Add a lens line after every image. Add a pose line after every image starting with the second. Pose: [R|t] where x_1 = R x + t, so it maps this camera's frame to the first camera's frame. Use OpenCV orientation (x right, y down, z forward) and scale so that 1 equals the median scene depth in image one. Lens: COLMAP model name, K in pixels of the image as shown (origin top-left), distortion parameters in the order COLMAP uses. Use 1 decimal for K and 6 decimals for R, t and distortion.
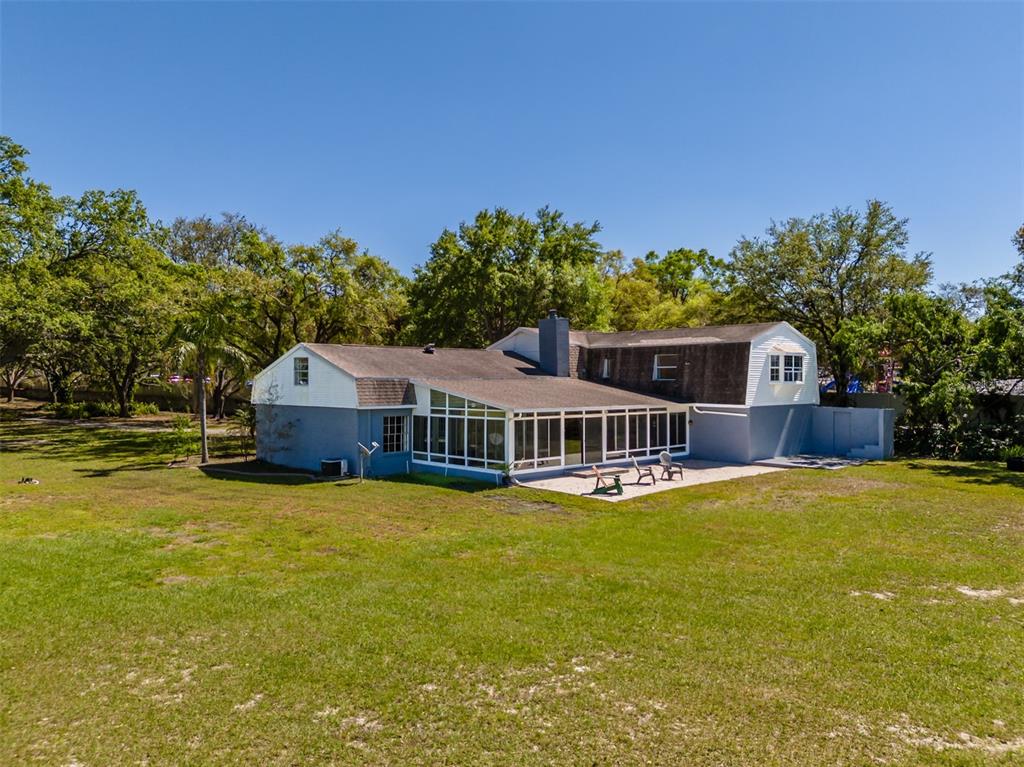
lens RADIAL K [[765.8, 0, 512.0], [0, 765.8, 383.5], [0, 0, 1]] dist [0.067274, -0.002101]
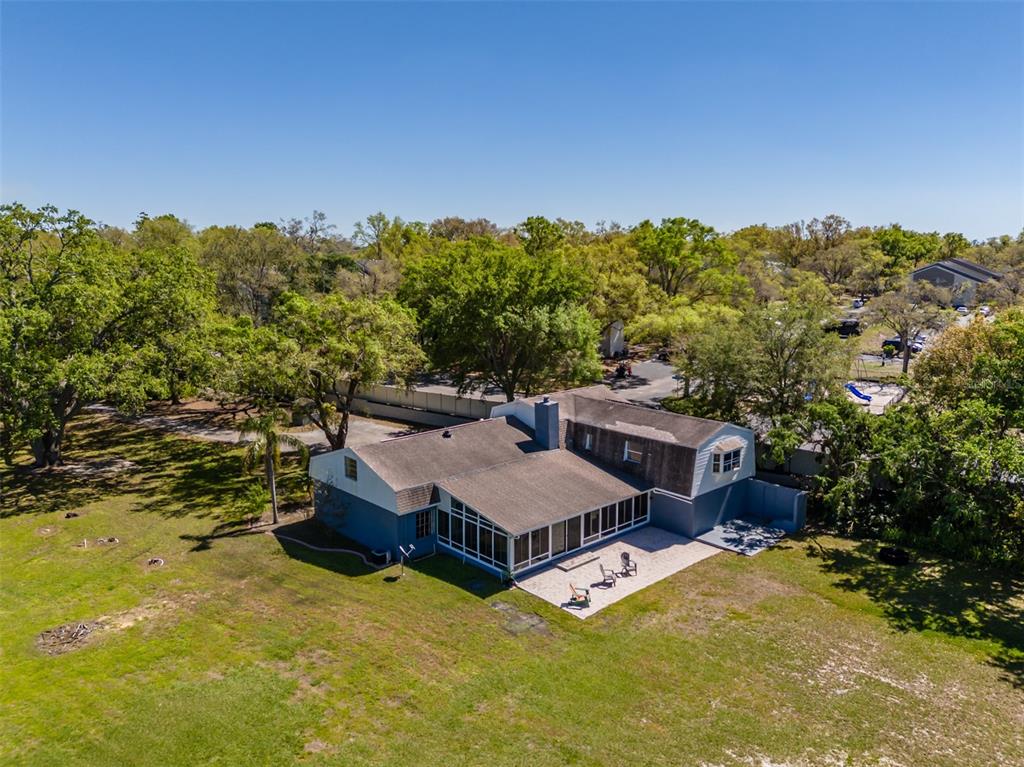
lens RADIAL K [[765.8, 0, 512.0], [0, 765.8, 383.5], [0, 0, 1]] dist [0.067274, -0.002101]
pose [[0.999982, -0.000306, -0.006034, 0.006457], [0.001298, 0.986268, 0.165150, -0.363586], [0.005901, -0.165155, 0.986250, -0.249807]]
